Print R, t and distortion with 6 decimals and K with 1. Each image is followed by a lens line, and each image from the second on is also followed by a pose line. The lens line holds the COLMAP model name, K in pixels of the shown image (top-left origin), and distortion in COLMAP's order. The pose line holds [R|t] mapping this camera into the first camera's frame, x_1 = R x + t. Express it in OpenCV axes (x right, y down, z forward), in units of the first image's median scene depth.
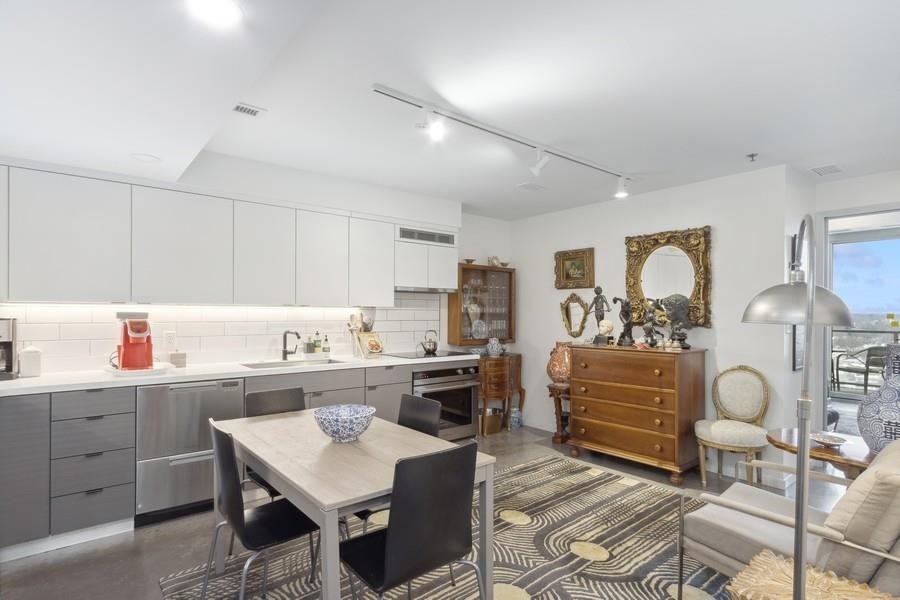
lens RADIAL K [[456.4, 0, 449.9], [0, 456.4, 309.5], [0, 0, 1]] dist [-0.000099, 0.000005]
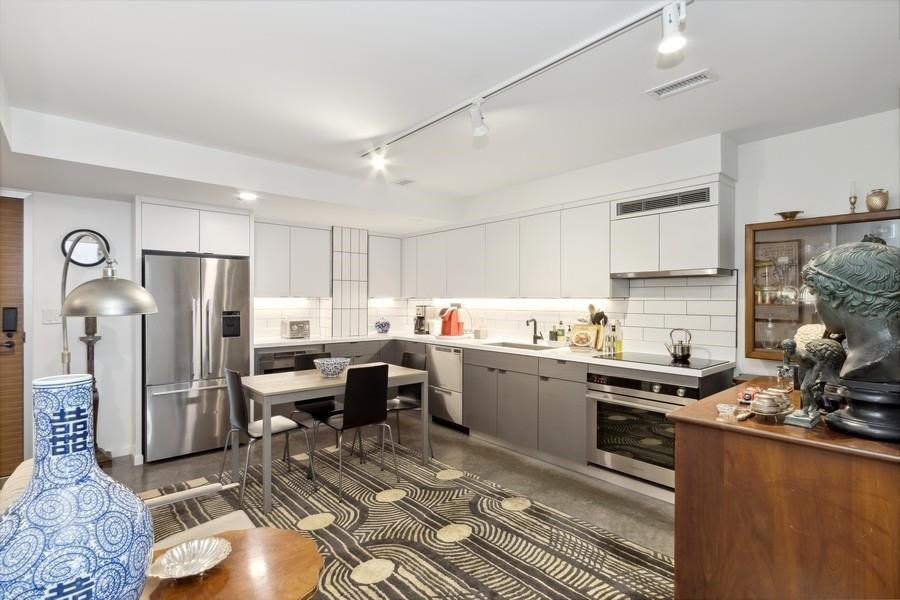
lens RADIAL K [[438.6, 0, 450.0], [0, 438.6, 300.0], [0, 0, 1]] dist [0.000052, 0.000098]
pose [[0.036092, -0.004486, -0.999338, 0.792860], [0.005264, 0.999977, -0.004299, 0.001235], [0.999335, -0.005106, 0.036114, 0.758062]]
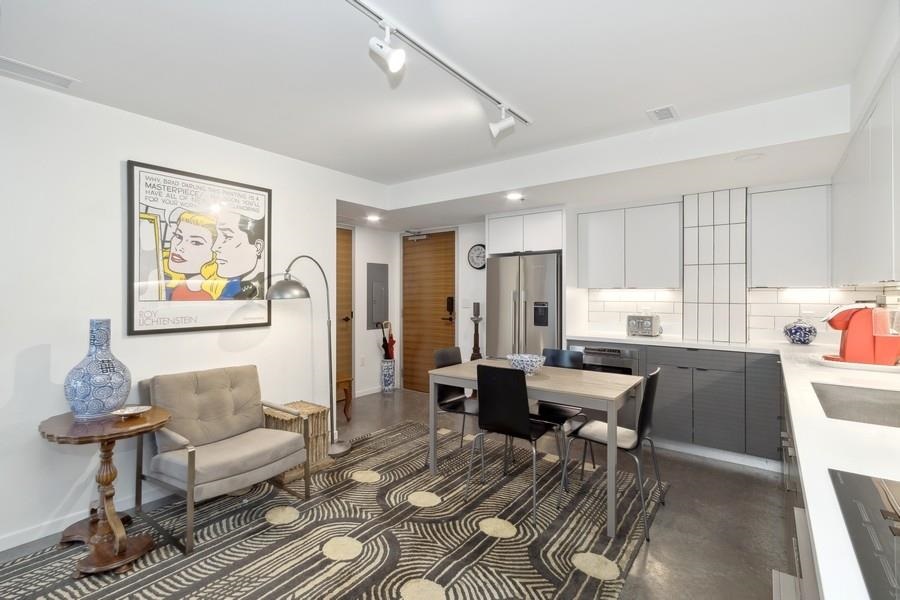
lens RADIAL K [[417.1, 0, 452.8], [0, 417.1, 294.2], [0, 0, 1]] dist [0.000794, 0.000670]
pose [[-0.972345, -0.002820, -0.233532, 0.193826], [-0.001362, 0.999979, -0.006404, 0.006961], [0.233545, -0.005909, -0.972328, 1.279263]]
